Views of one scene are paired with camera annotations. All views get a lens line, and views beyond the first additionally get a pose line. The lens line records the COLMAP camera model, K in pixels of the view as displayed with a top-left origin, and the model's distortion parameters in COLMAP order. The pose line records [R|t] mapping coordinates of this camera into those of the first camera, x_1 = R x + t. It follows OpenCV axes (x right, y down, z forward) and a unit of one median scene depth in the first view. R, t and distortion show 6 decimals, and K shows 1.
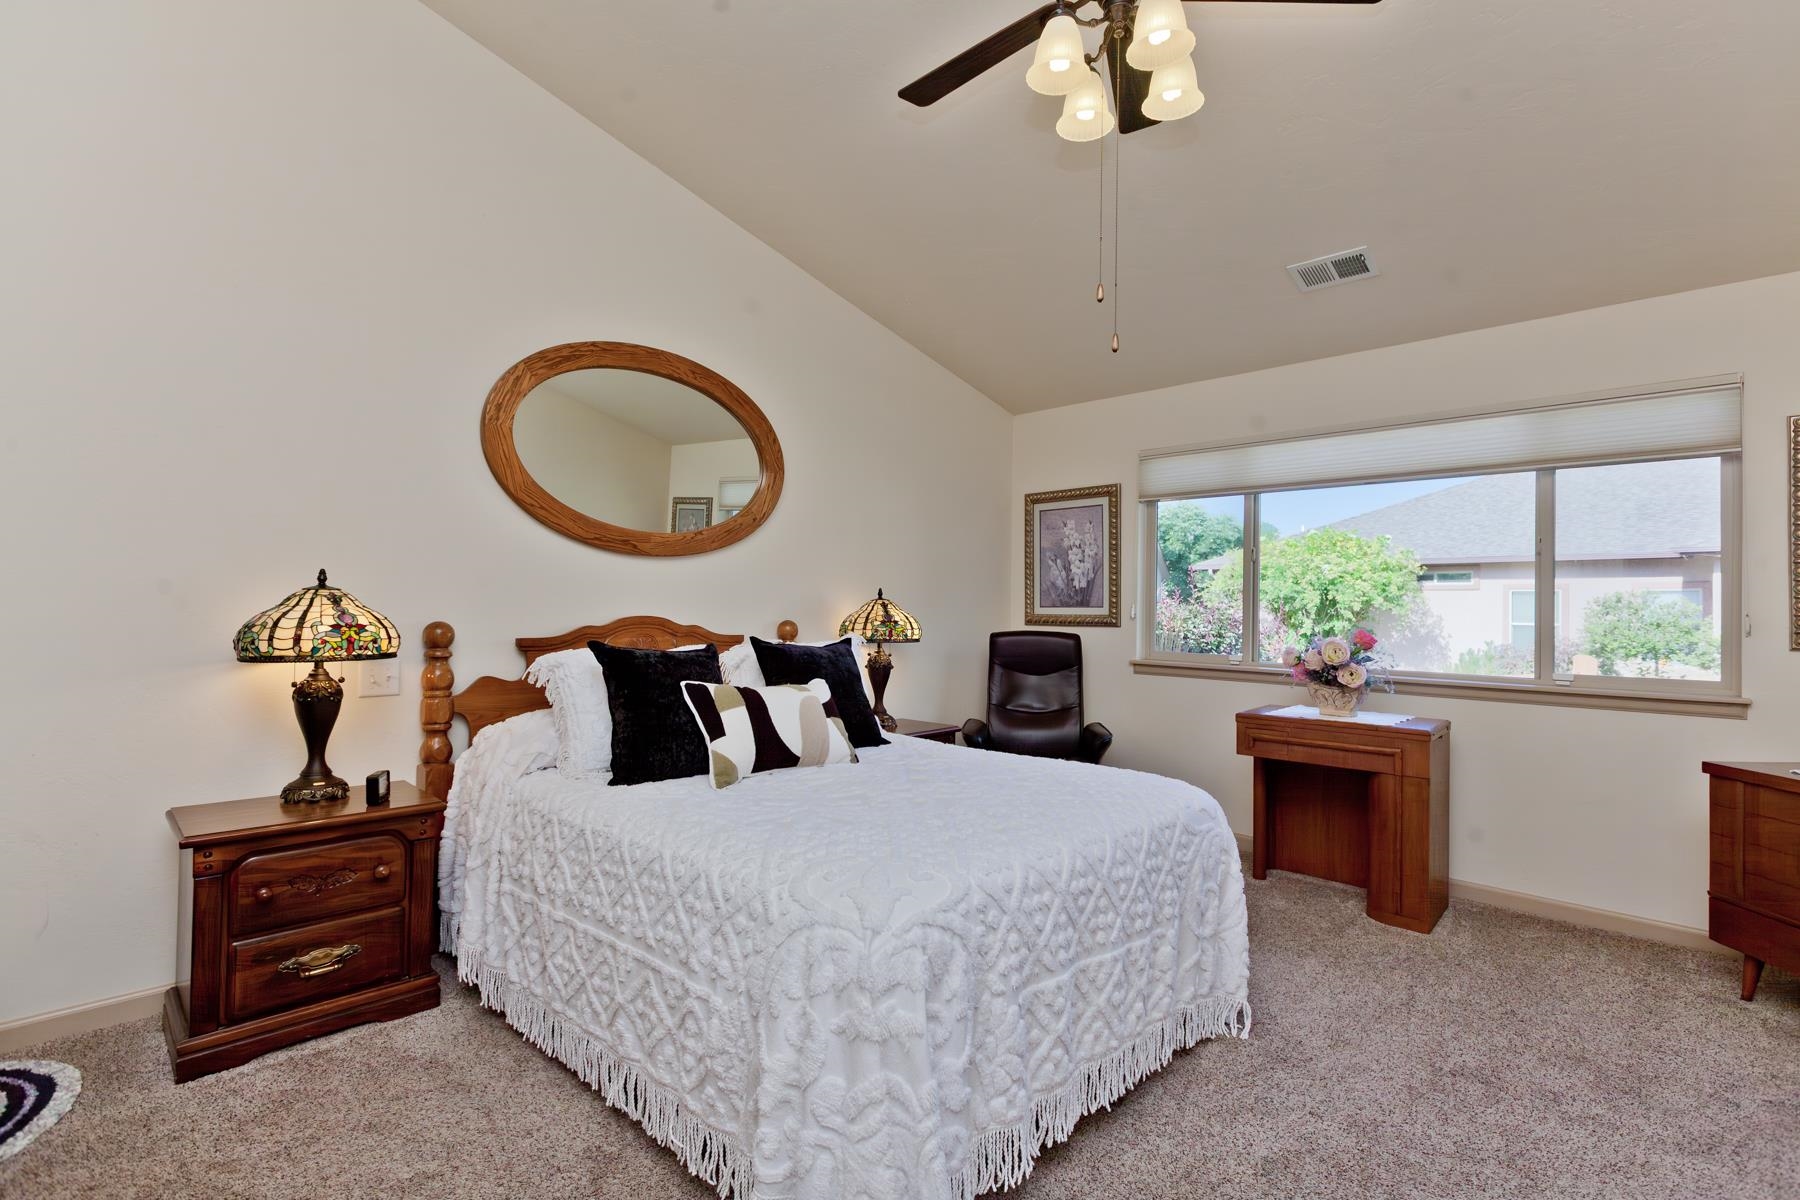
lens RADIAL K [[826.2, 0, 902.4], [0, 826.2, 594.7], [0, 0, 1]] dist [-0.002681, -0.001090]
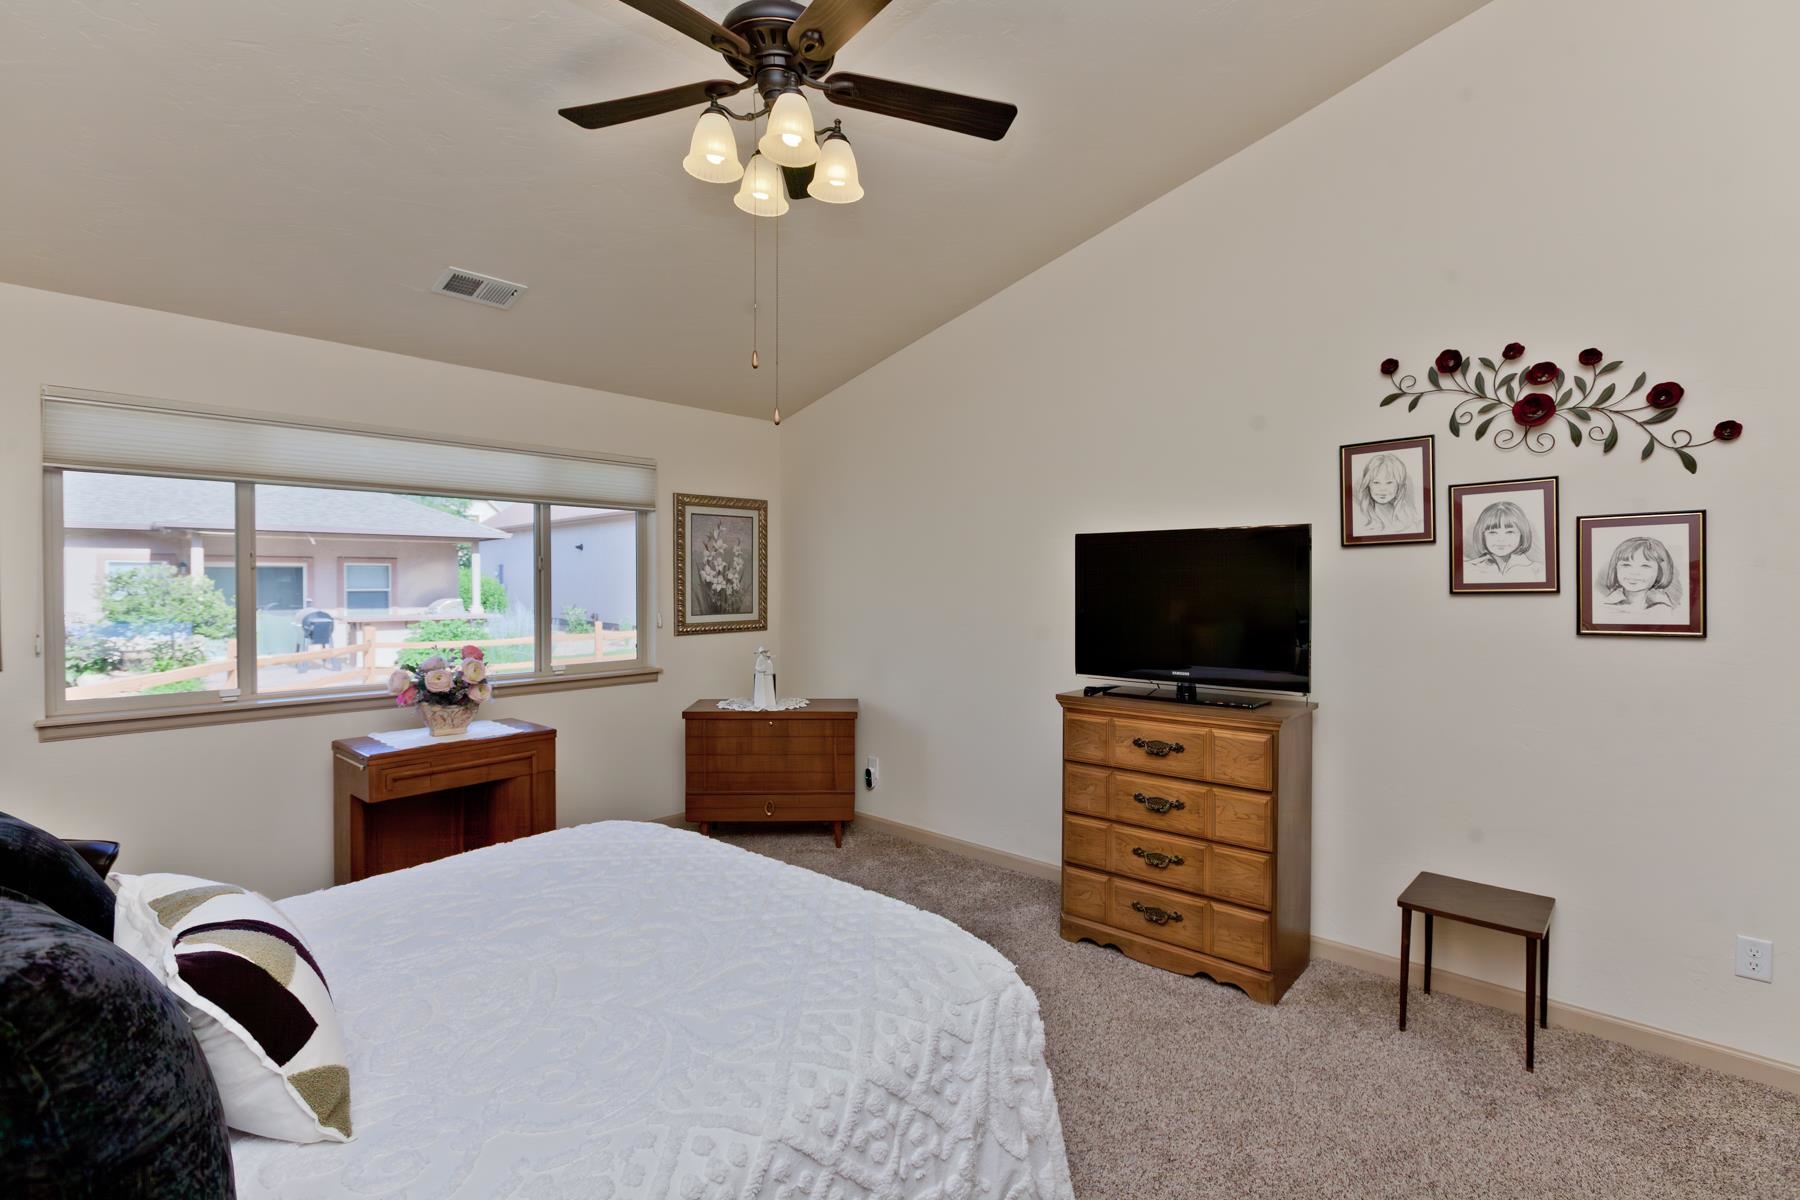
lens RADIAL K [[826.2, 0, 902.4], [0, 826.2, 594.7], [0, 0, 1]] dist [-0.002681, -0.001090]
pose [[-0.005739, 0.003396, 0.999978, -0.774951], [0.016299, 0.999862, -0.003302, -0.001451], [-0.999851, 0.016280, -0.005794, 0.761897]]
